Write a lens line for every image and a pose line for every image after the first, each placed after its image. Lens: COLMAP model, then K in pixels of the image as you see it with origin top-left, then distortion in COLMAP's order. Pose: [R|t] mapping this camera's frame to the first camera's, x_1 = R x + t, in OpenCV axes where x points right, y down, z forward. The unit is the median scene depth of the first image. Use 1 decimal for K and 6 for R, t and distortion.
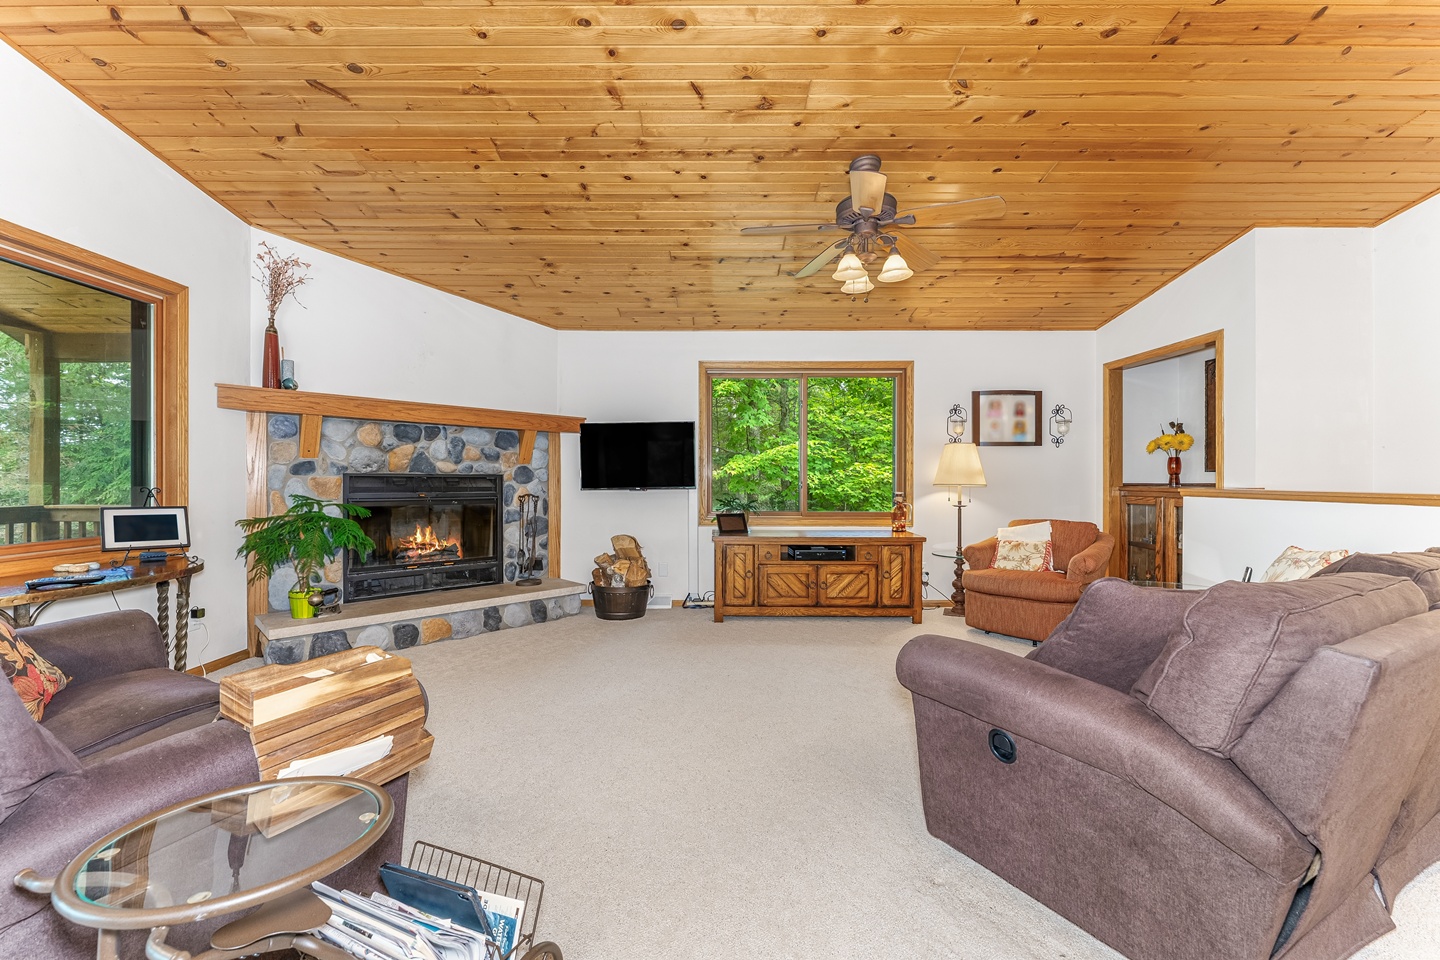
lens RADIAL K [[586.5, 0, 716.7], [0, 586.5, 478.9], [0, 0, 1]] dist [-0.002325, -0.000709]
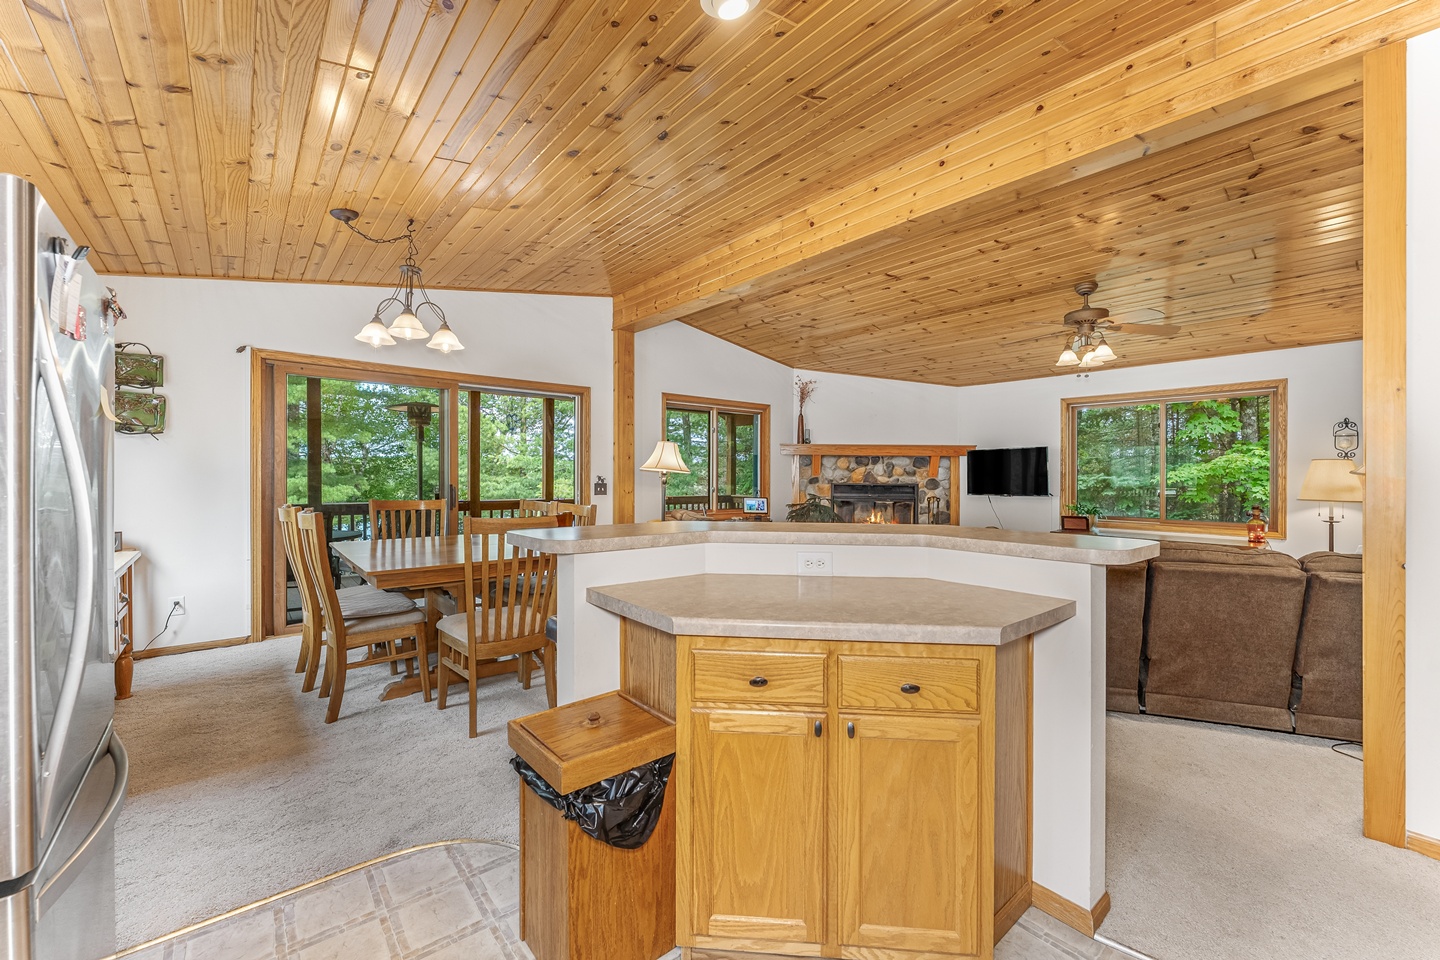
lens RADIAL K [[586.5, 0, 720.9], [0, 586.5, 473.6], [0, 0, 1]] dist [-0.002325, -0.000709]
pose [[0.641186, 0.000387, -0.767386, 0.550220], [-0.005615, 0.999975, -0.004187, -0.028041], [0.767365, 0.006993, 0.641172, -0.469847]]
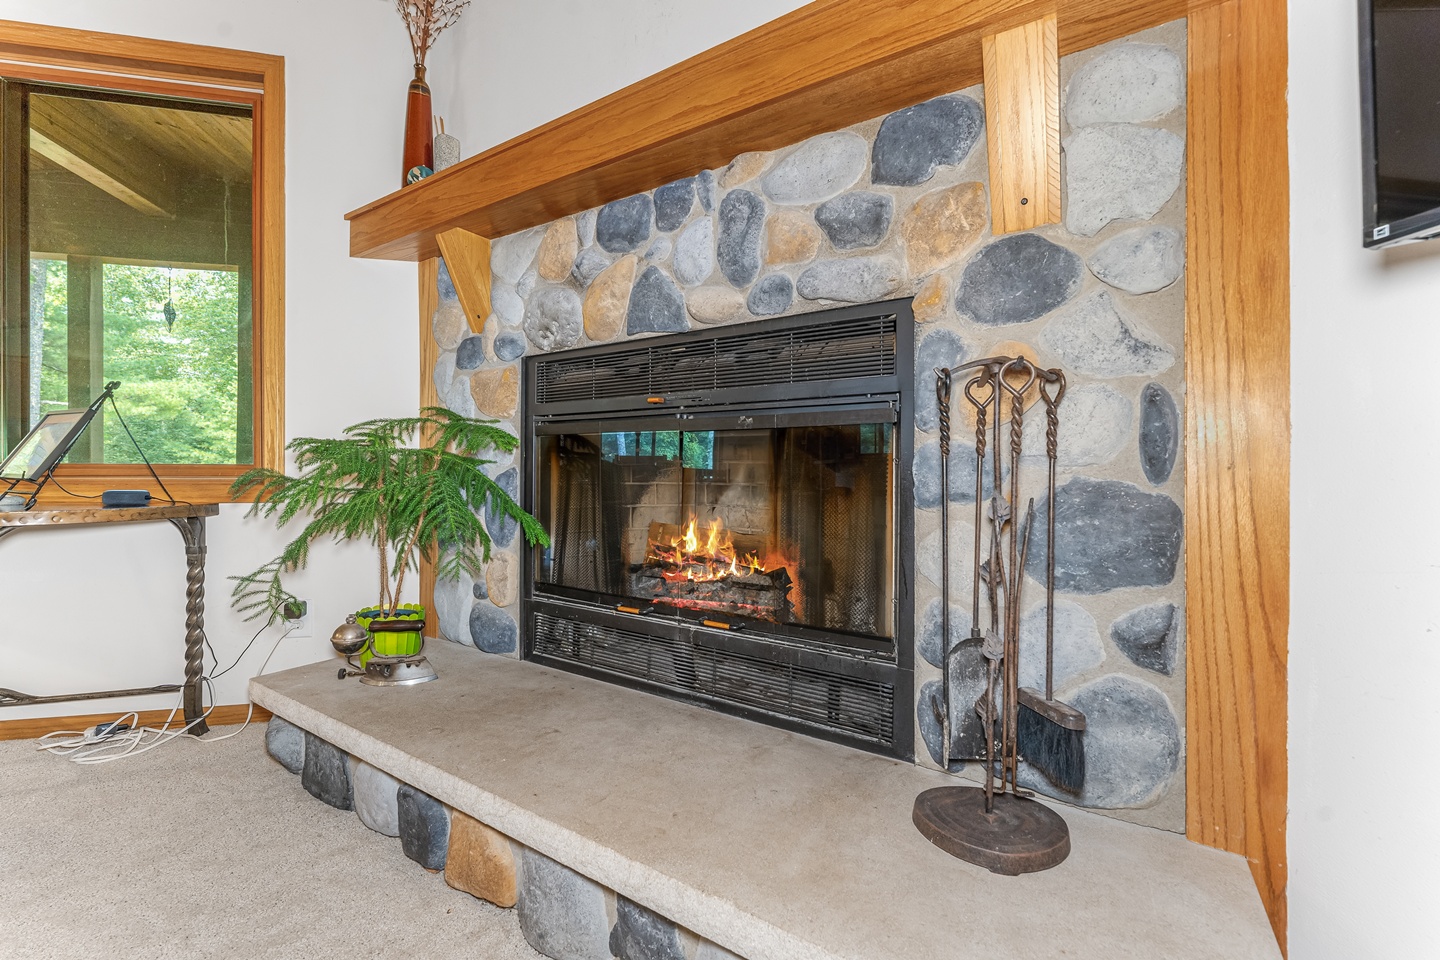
lens RADIAL K [[620.9, 0, 726.7], [0, 620.9, 470.8], [0, 0, 1]] dist [-0.004921, -0.000039]
pose [[0.192544, -0.012408, -0.981210, -0.147780], [-0.001576, 0.999915, -0.012953, 0.068579], [0.981287, 0.004040, 0.192508, 0.929700]]
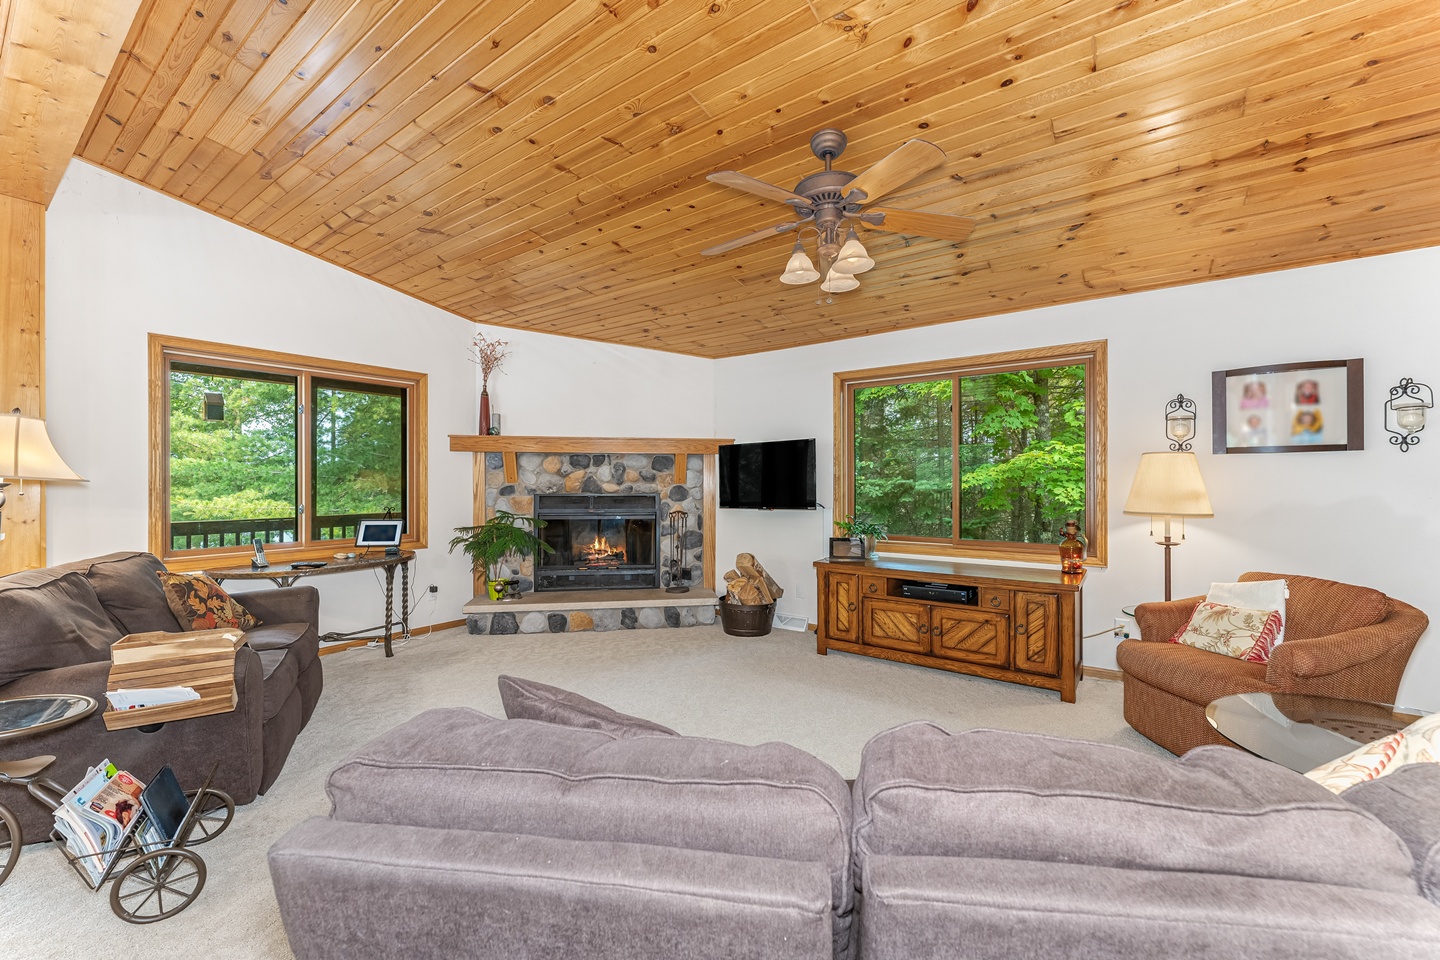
lens RADIAL K [[586.5, 0, 716.6], [0, 586.5, 484.3], [0, 0, 1]] dist [-0.002325, -0.000709]
pose [[0.807699, -0.001962, -0.589592, 0.421859], [0.004715, 0.999984, 0.003132, -0.030162], [0.589576, -0.005310, 0.807695, 0.148760]]
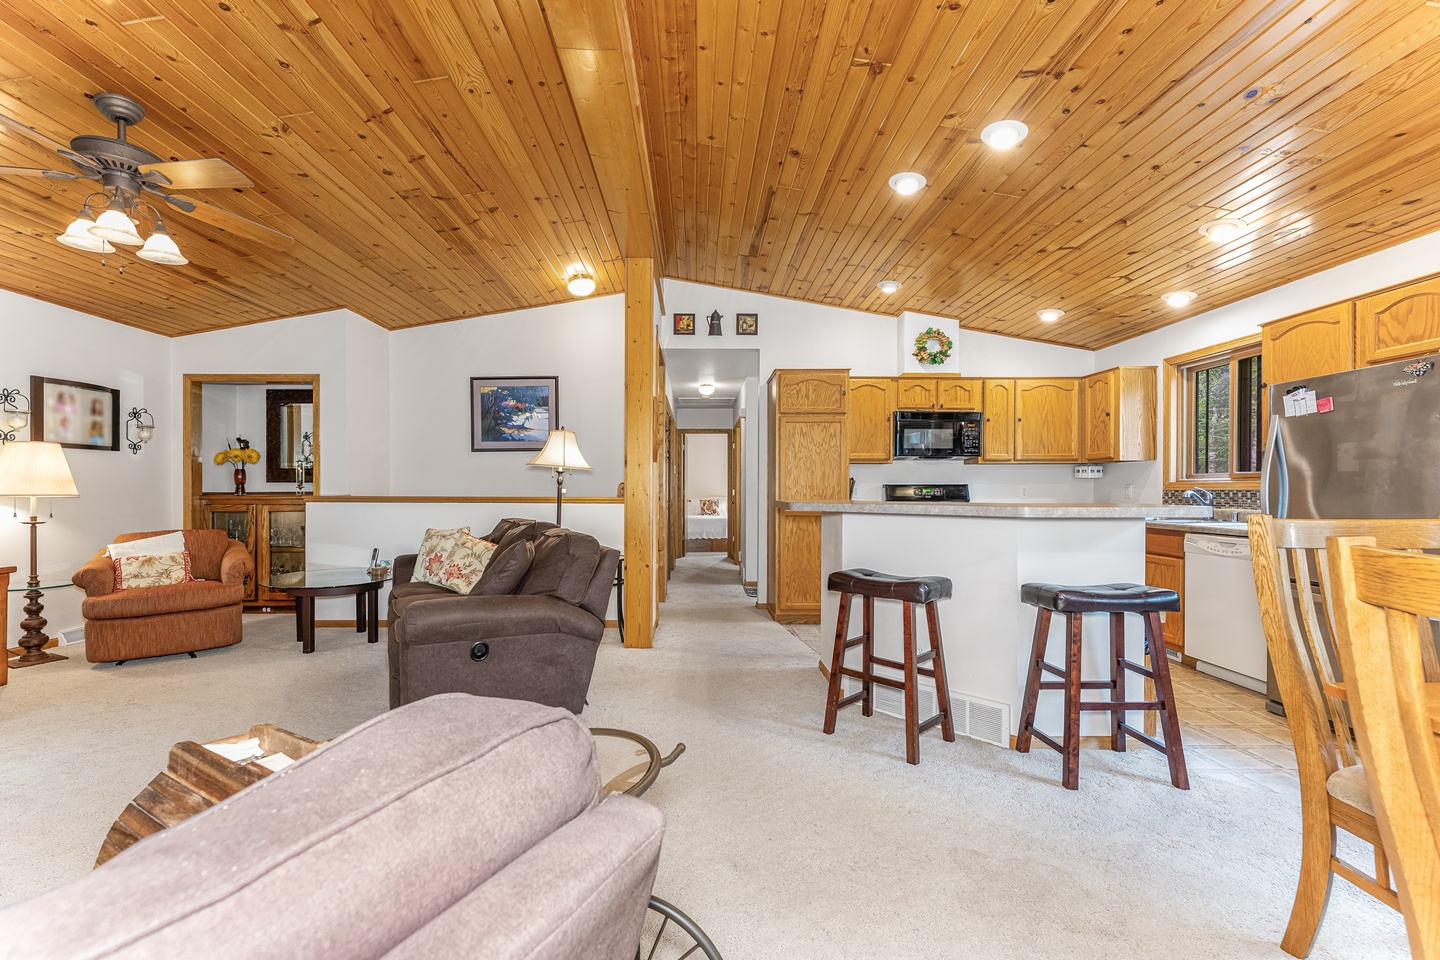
lens RADIAL K [[586.5, 0, 697.2], [0, 586.5, 493.3], [0, 0, 1]] dist [-0.002325, -0.000709]
pose [[-0.000042, -0.007351, 0.999973, -0.385822], [-0.002437, 0.999970, 0.007351, -0.000704], [-0.999997, -0.002436, -0.000060, 0.129561]]
